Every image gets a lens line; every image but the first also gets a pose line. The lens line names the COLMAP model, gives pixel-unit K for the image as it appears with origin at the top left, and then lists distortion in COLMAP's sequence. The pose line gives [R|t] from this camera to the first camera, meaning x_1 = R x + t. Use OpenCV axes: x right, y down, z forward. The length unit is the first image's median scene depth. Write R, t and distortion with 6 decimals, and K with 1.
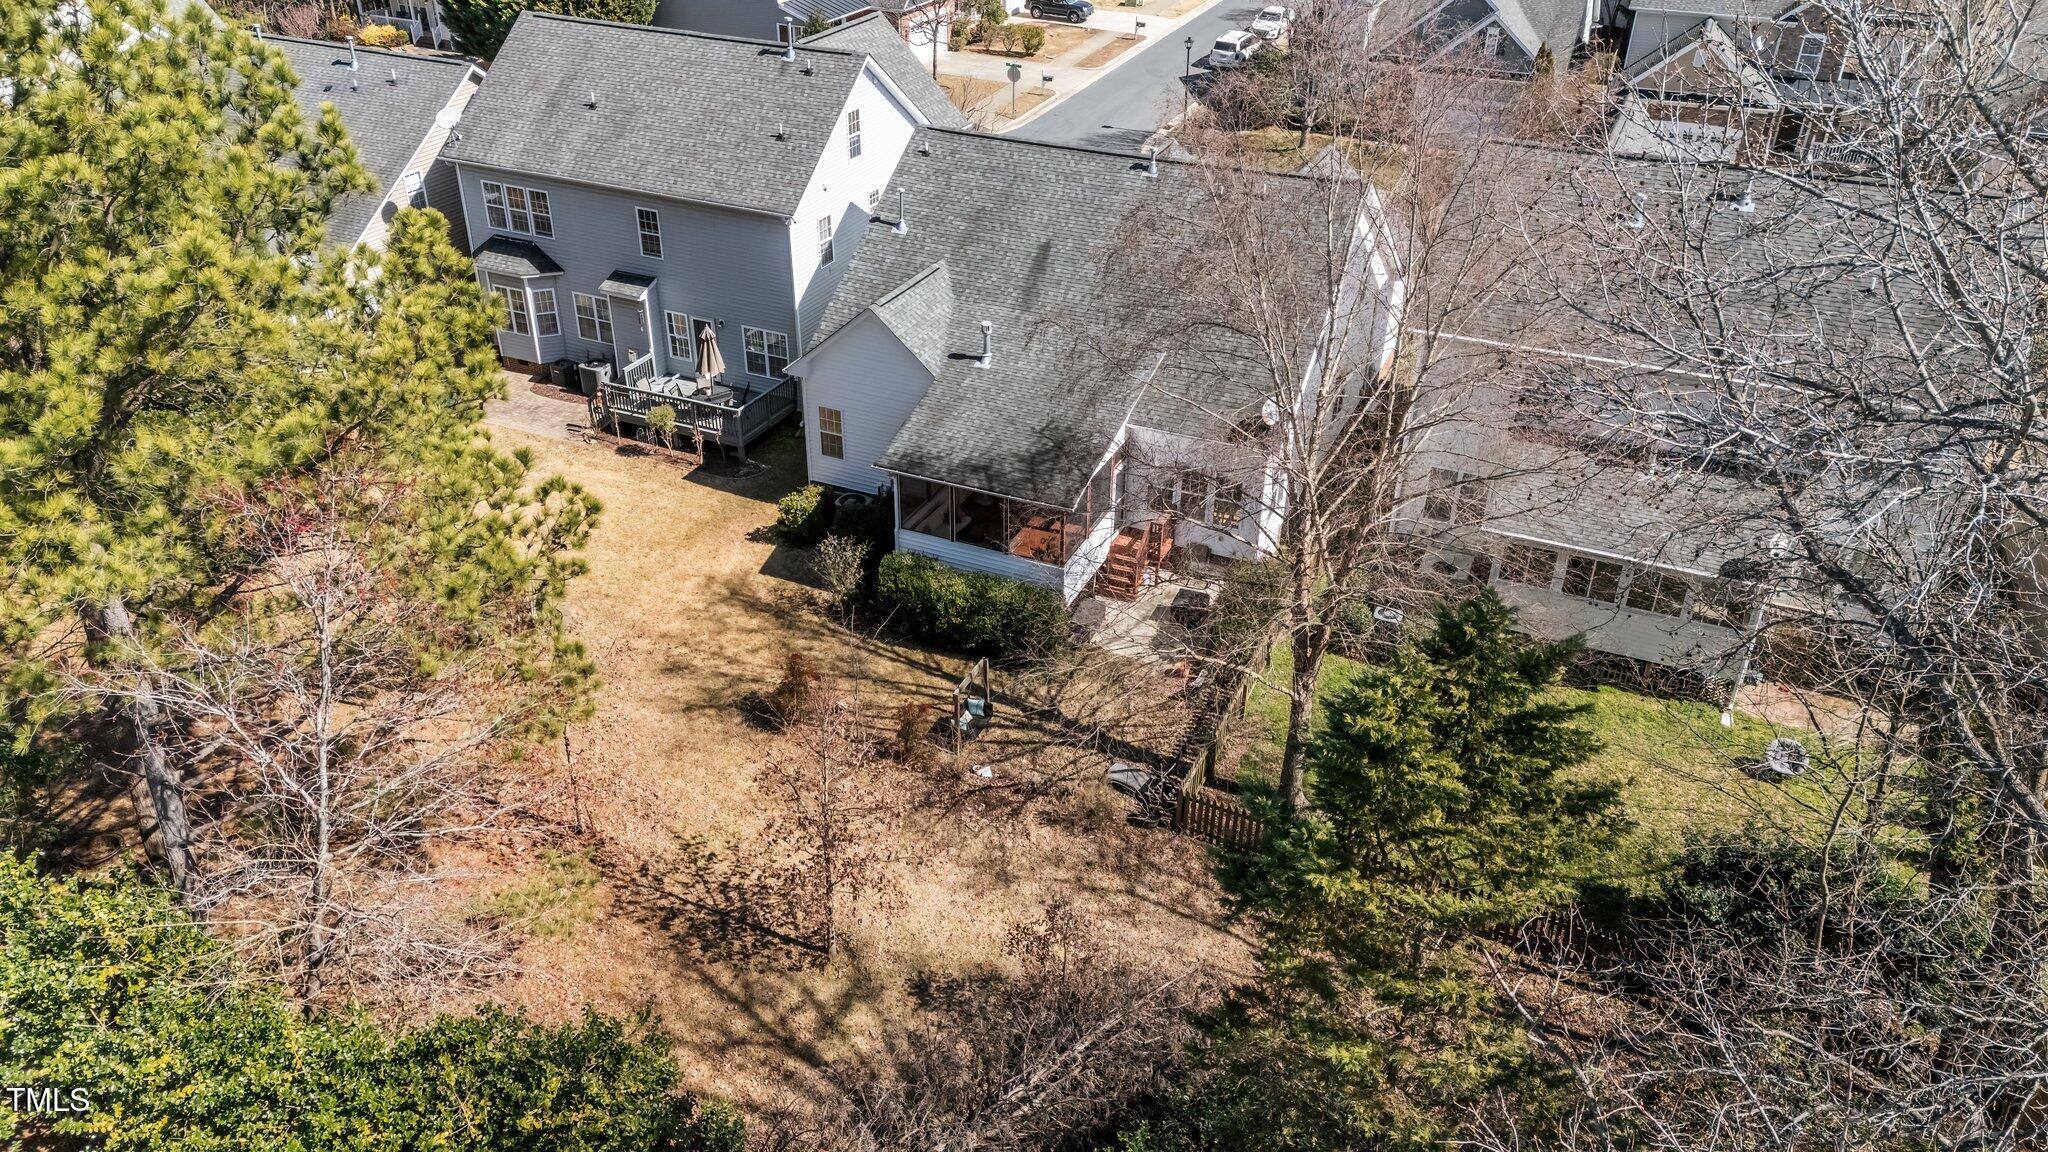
lens RADIAL K [[1507.9, 0, 1018.2], [0, 1507.9, 572.2], [0, 0, 1]] dist [0.086454, -0.098259]
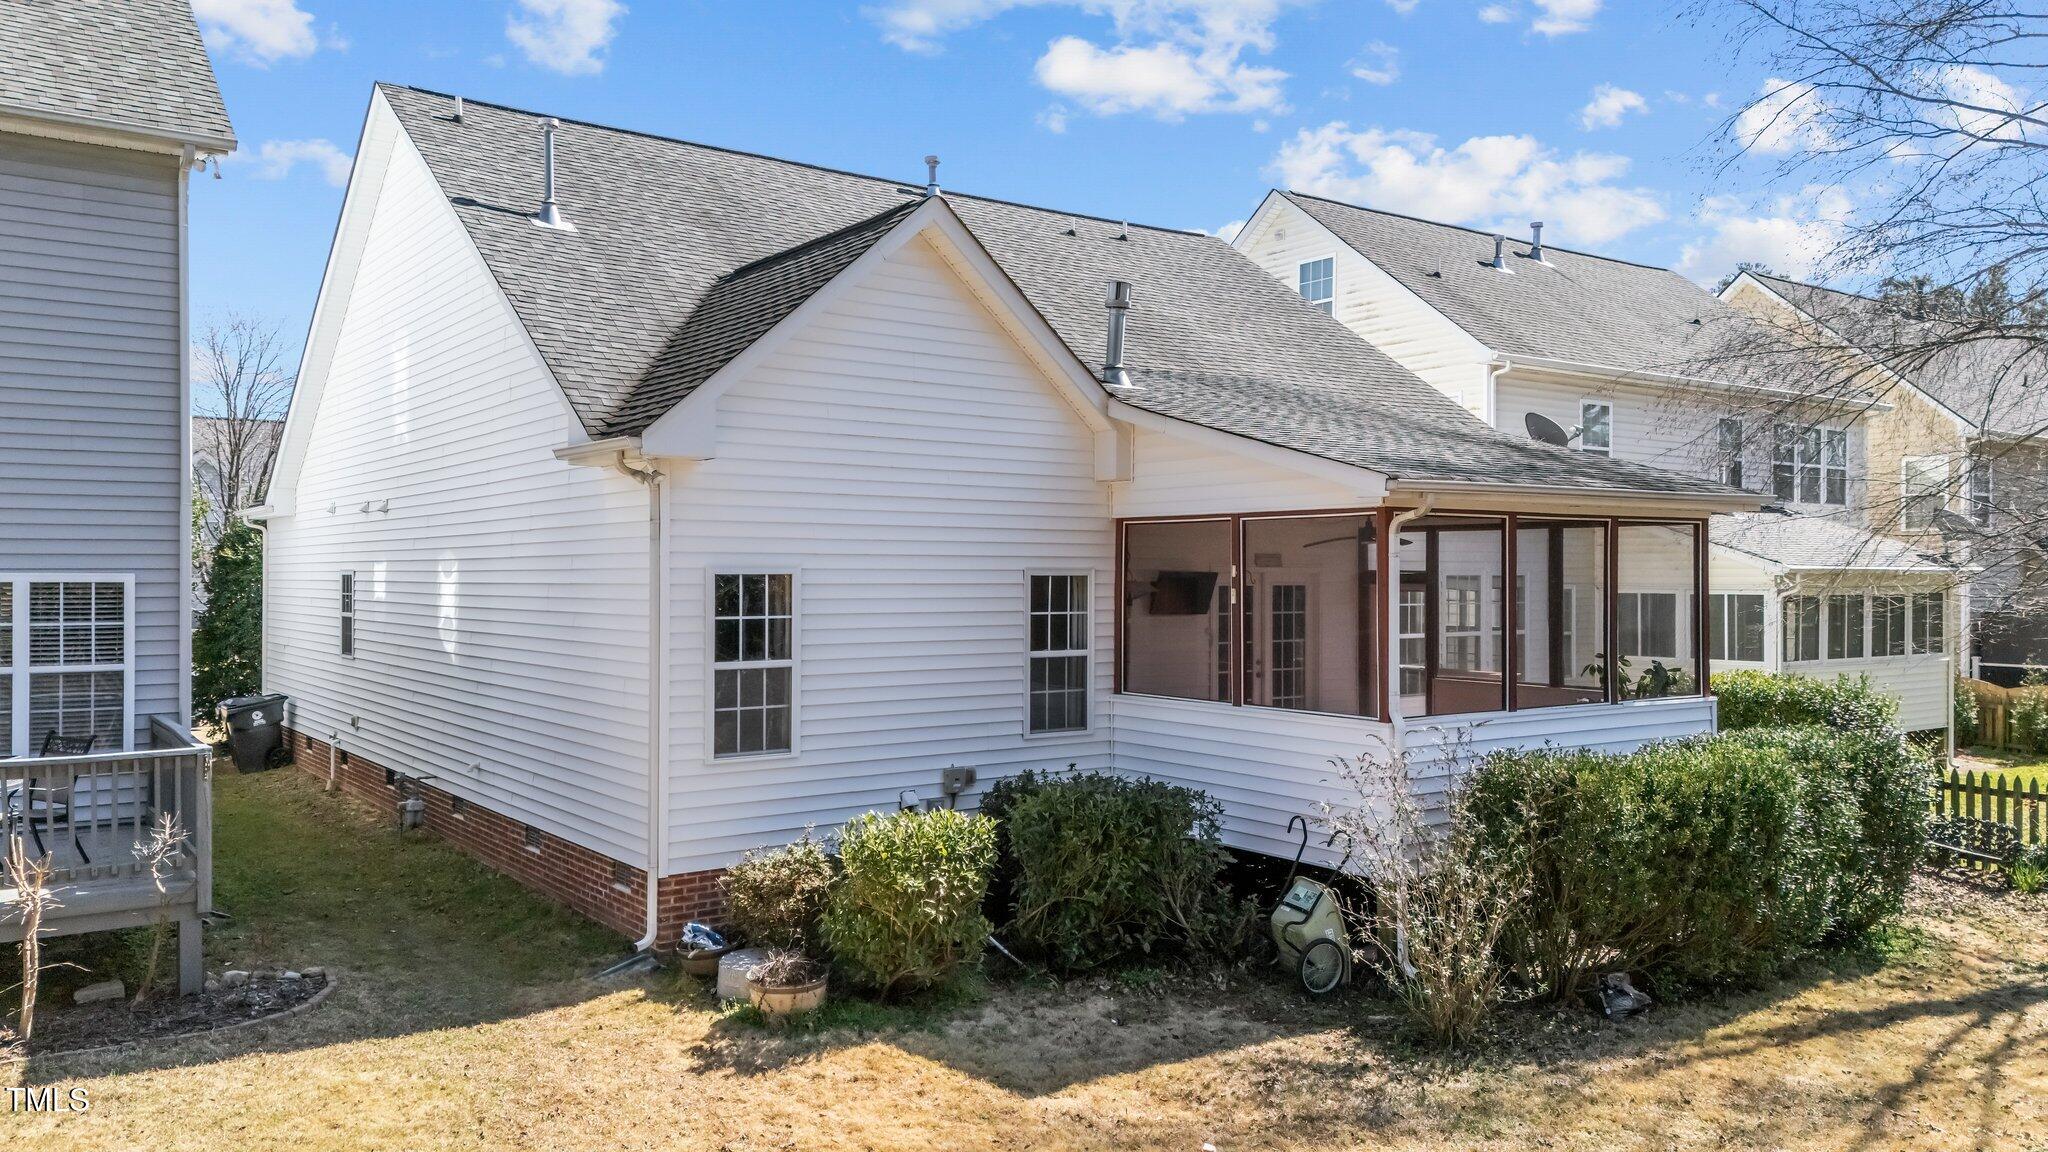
lens RADIAL K [[1507.9, 0, 1018.2], [0, 1507.9, 572.2], [0, 0, 1]] dist [0.086454, -0.098259]
pose [[0.498606, -0.008937, 0.866782, -0.351179], [0.449034, 0.857986, -0.249456, -0.010685], [-0.741458, 0.513595, 0.431810, 0.817210]]
